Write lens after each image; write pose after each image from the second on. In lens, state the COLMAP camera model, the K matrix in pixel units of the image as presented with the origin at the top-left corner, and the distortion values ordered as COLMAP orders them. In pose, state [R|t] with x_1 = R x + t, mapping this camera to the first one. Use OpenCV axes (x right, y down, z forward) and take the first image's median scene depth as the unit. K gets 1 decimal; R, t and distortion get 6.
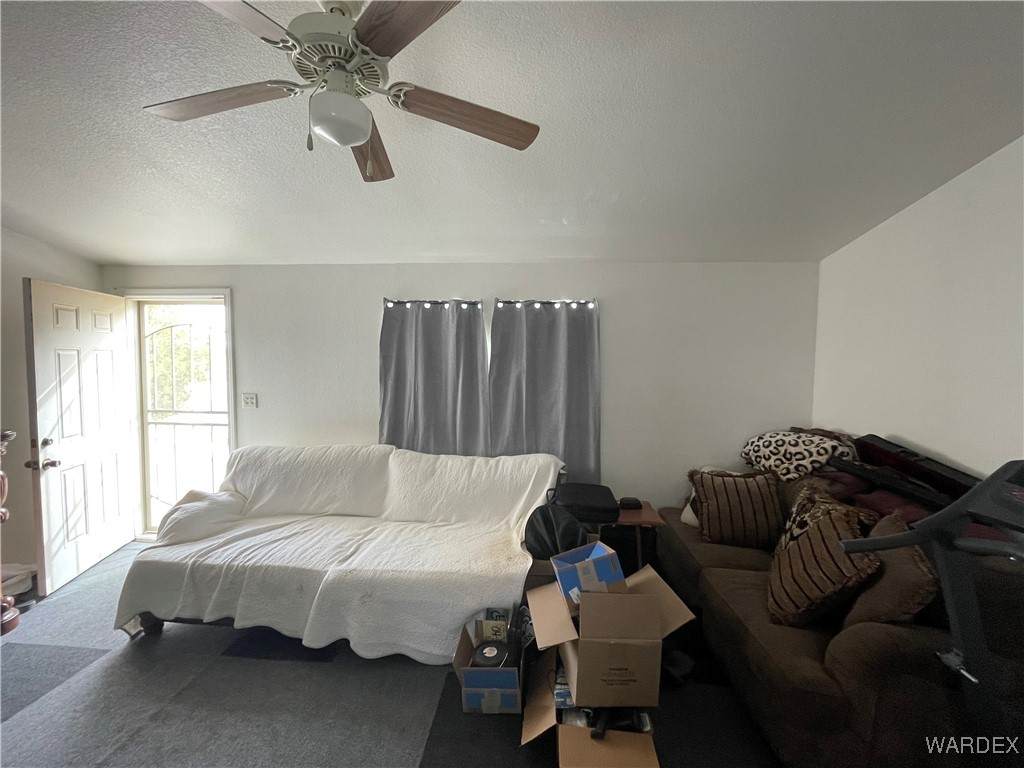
lens RADIAL K [[422.8, 0, 512.0], [0, 422.8, 384.0], [0, 0, 1]] dist [-0.002993, -0.000882]
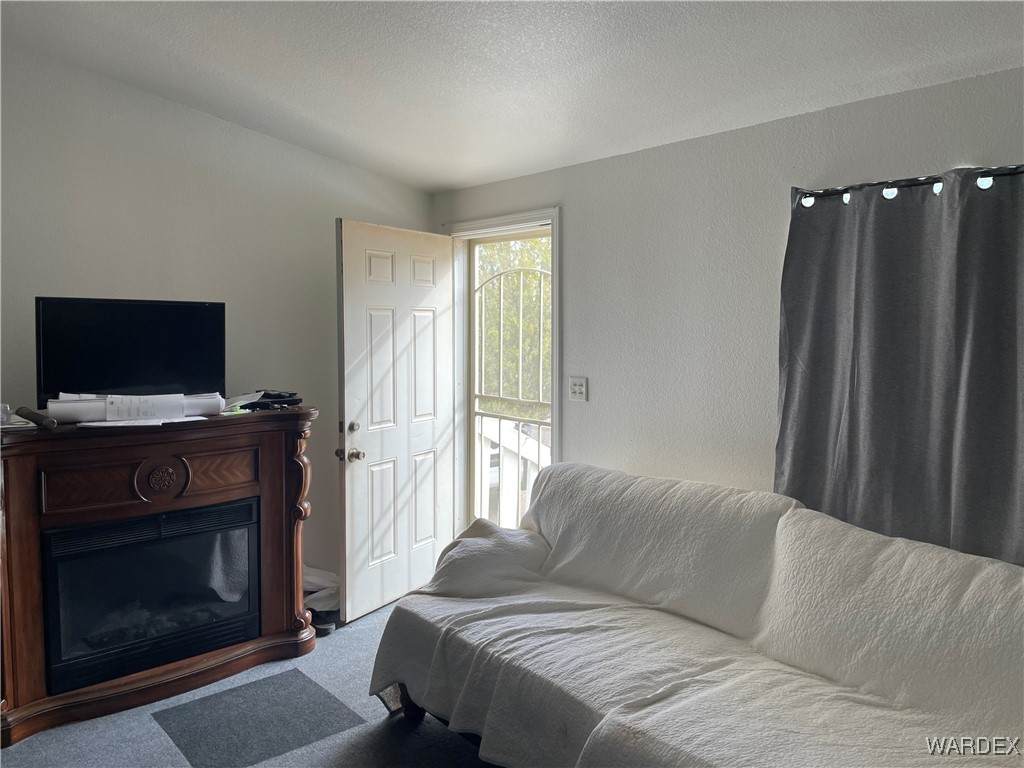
lens RADIAL K [[769.5, 0, 512.0], [0, 769.5, 384.0], [0, 0, 1]] dist [0.096772, -0.127871]
pose [[0.714269, 0.048838, -0.698165, 0.109149], [-0.038567, 0.998793, 0.030412, 0.002810], [0.698808, 0.005204, 0.715291, 0.172755]]
